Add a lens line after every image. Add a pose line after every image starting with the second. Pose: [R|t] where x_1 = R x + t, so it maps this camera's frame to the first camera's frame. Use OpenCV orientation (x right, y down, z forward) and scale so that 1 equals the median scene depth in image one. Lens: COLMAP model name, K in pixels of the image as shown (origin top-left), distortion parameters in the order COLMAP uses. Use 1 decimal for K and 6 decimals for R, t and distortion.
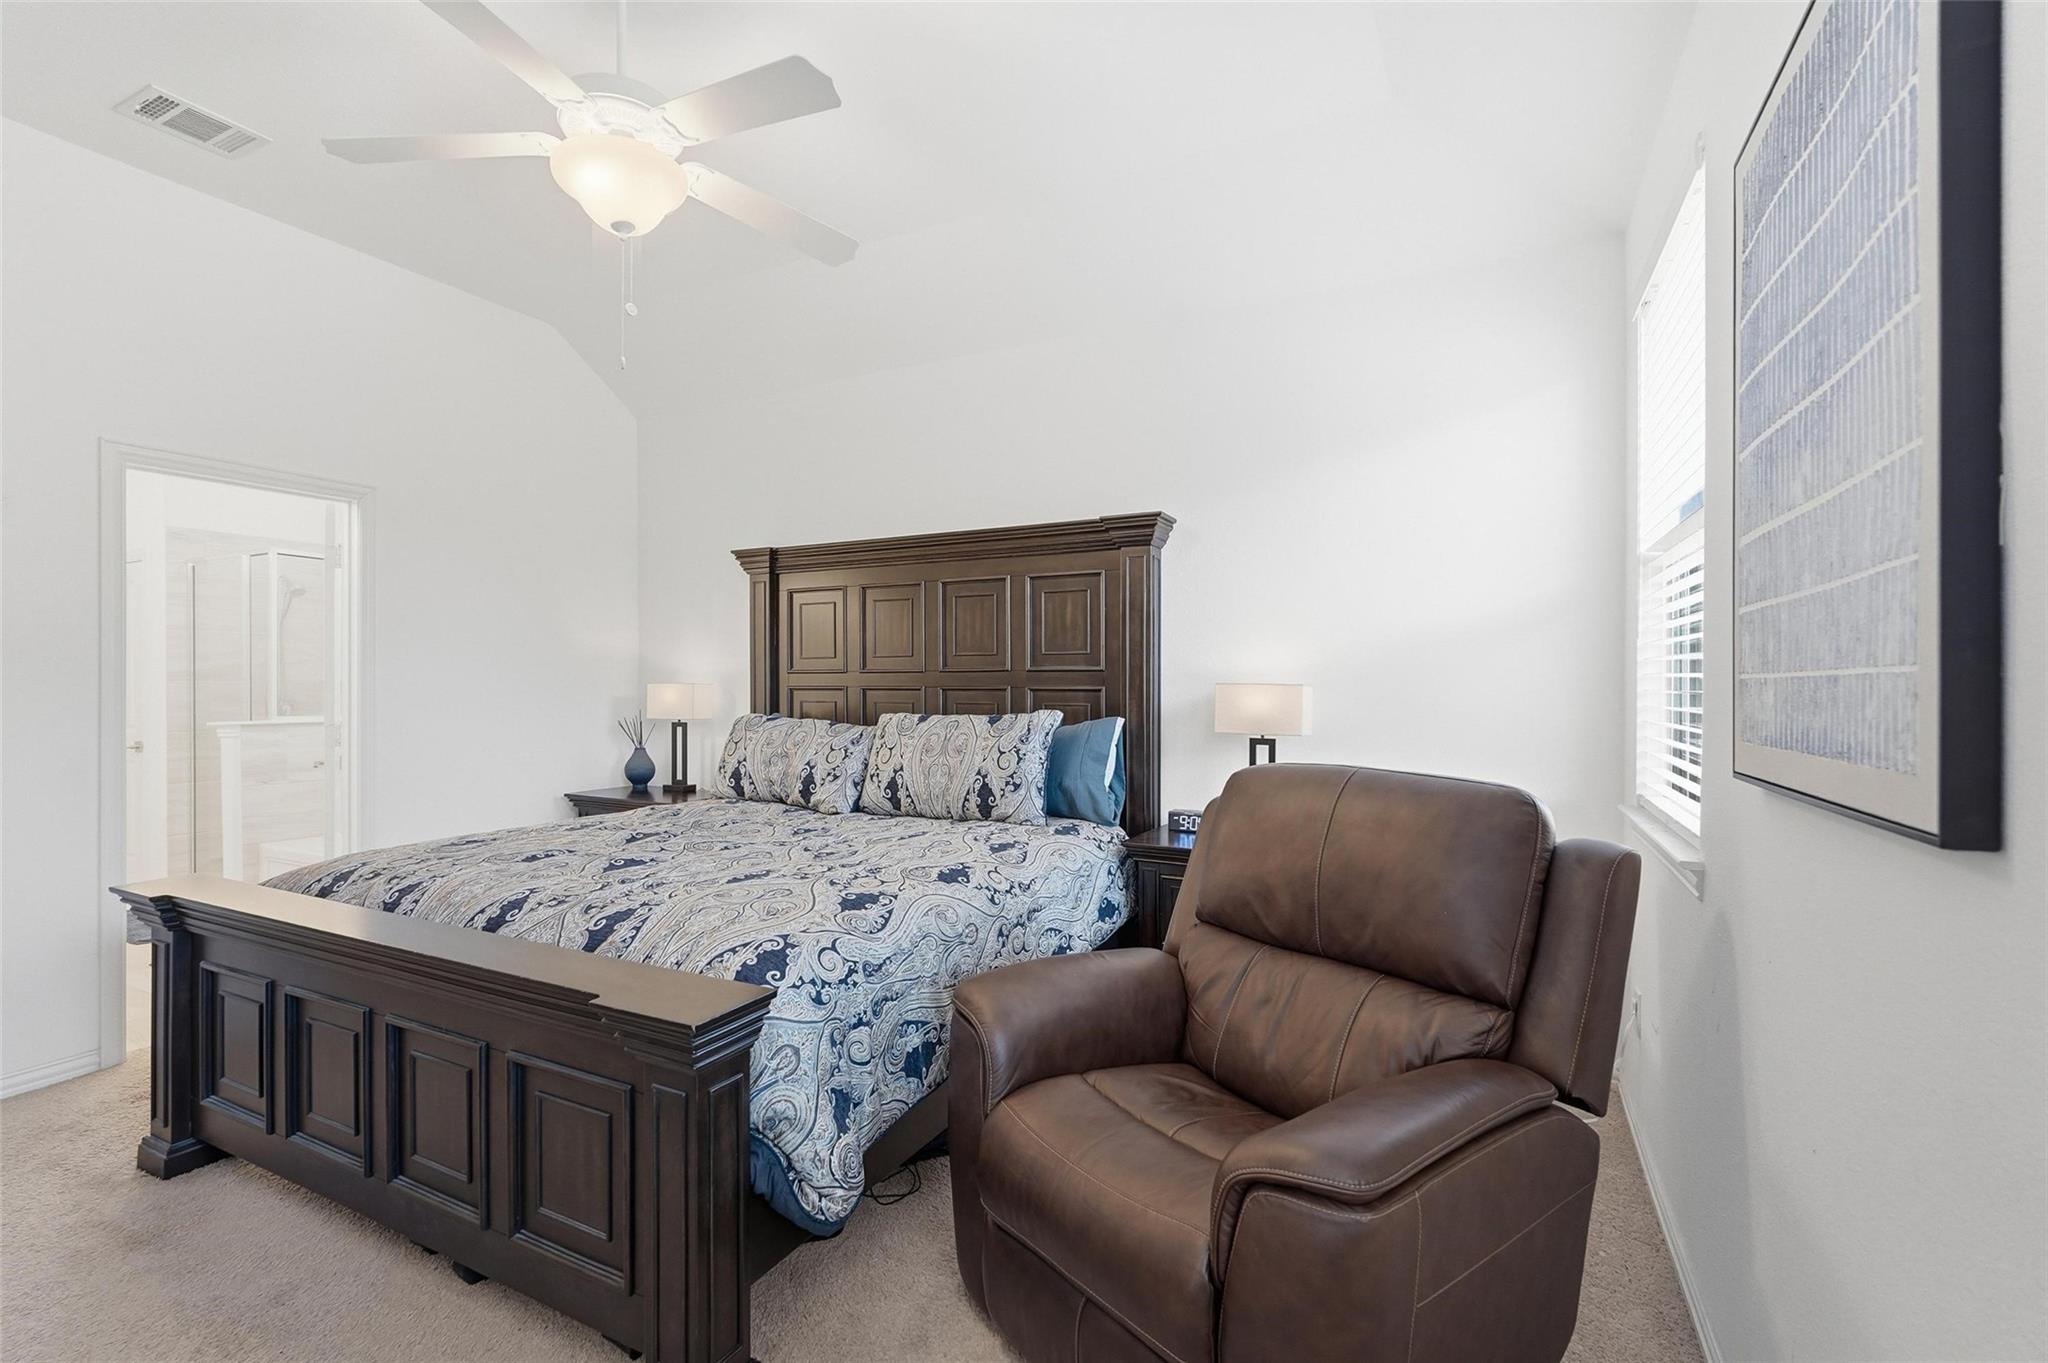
lens RADIAL K [[931.5, 0, 1024.0], [0, 931.5, 681.5], [0, 0, 1]] dist [-0.000665, -0.000090]
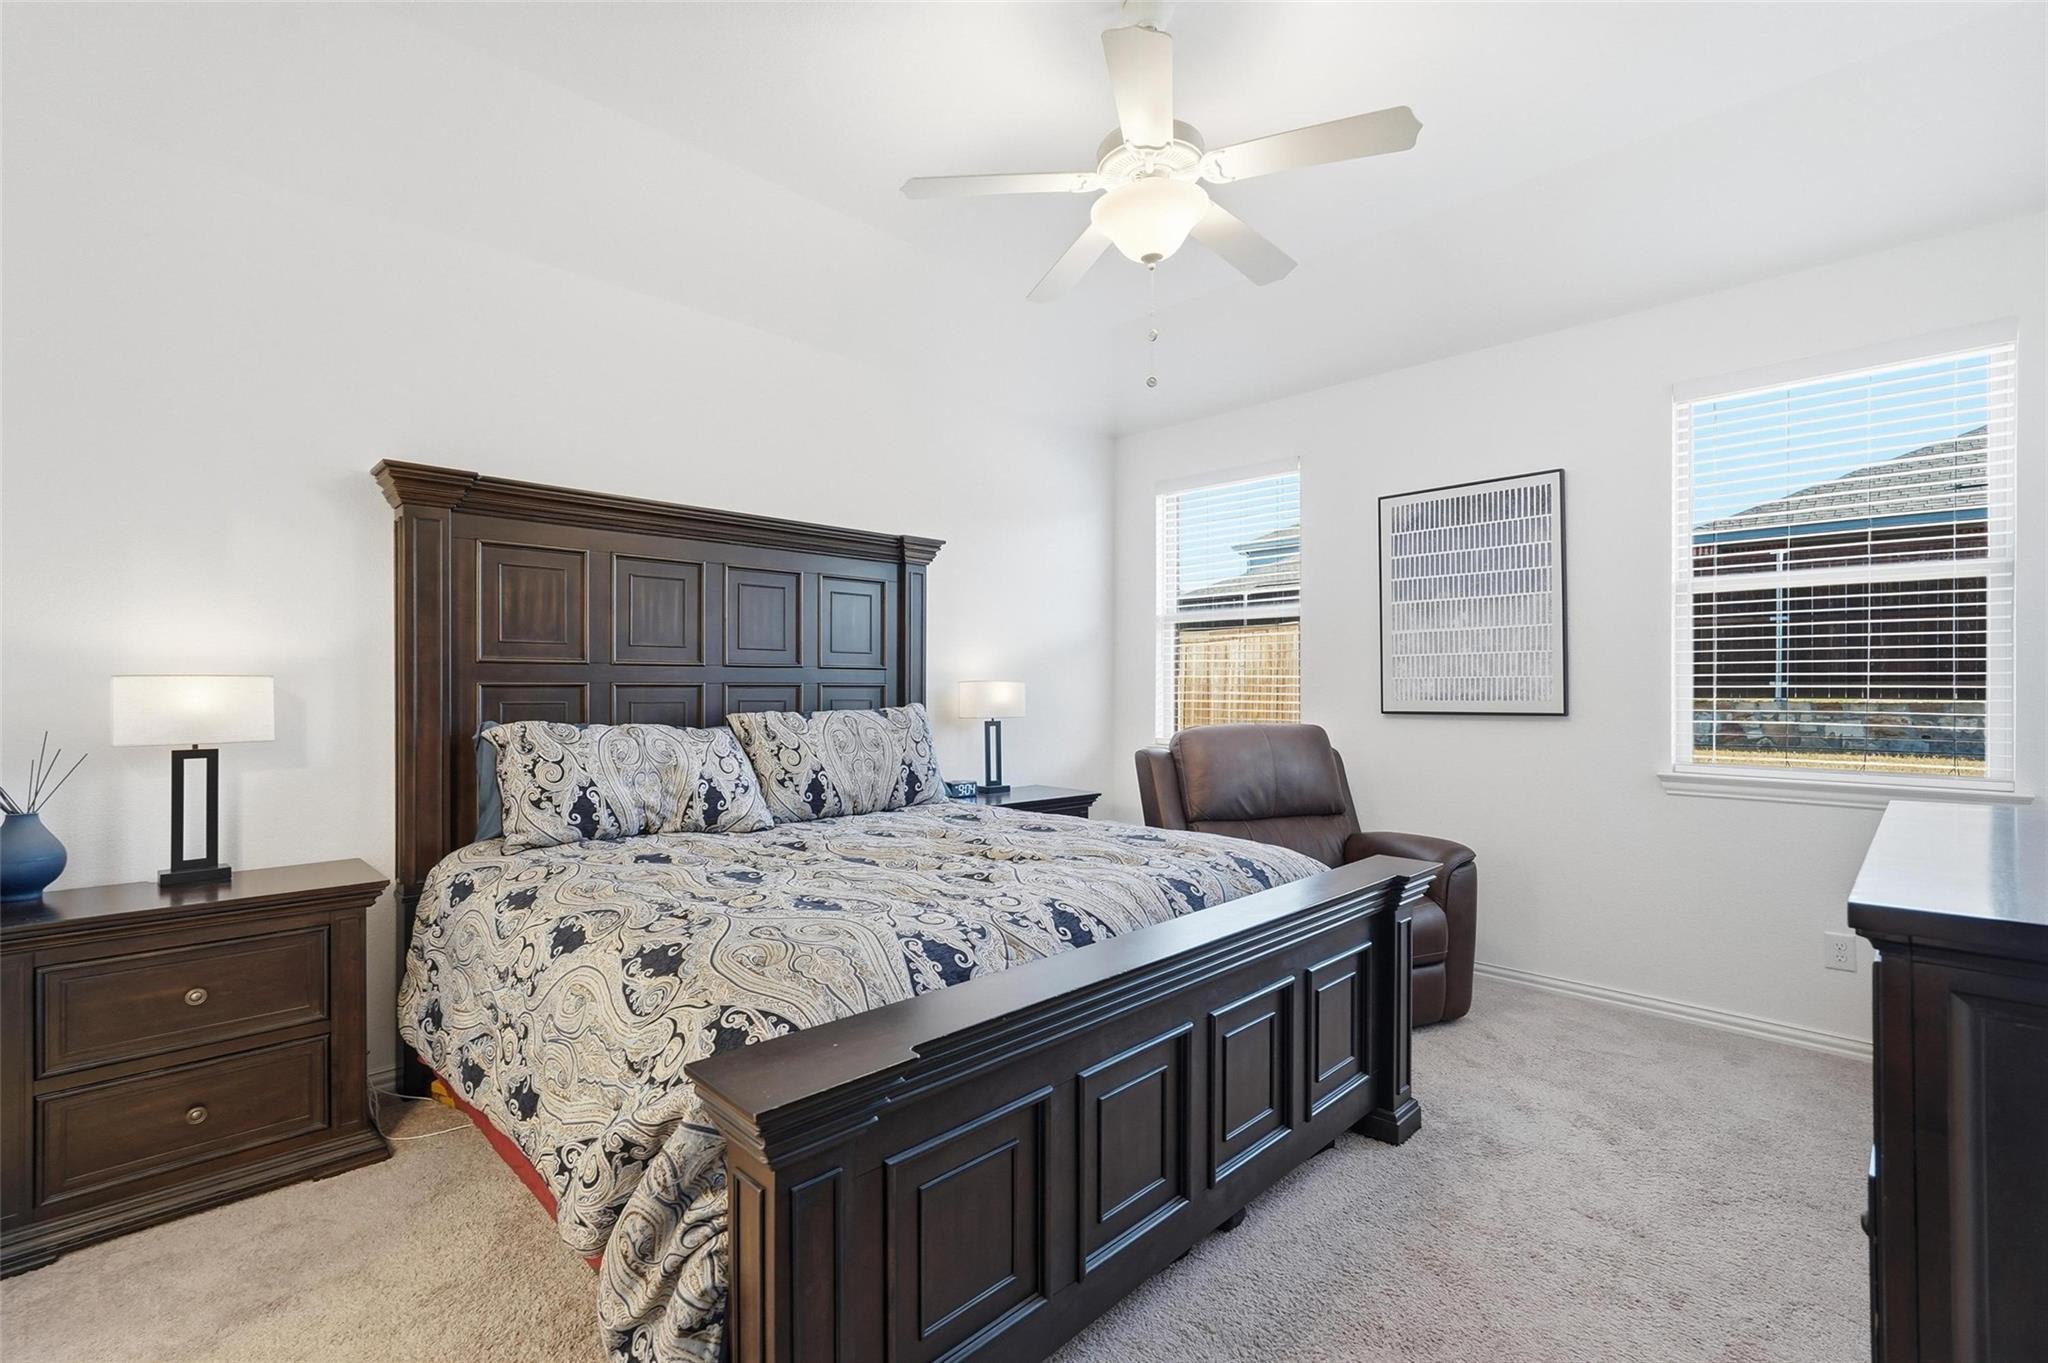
lens RADIAL K [[920.5, 0, 1024.0], [0, 920.5, 681.5], [0, 0, 1]] dist [0.002035, 0.000242]
pose [[0.324916, -0.001638, 0.945741, -0.952321], [-0.006881, 0.999968, 0.004096, -0.001486], [-0.945718, -0.007838, 0.324894, 0.491816]]
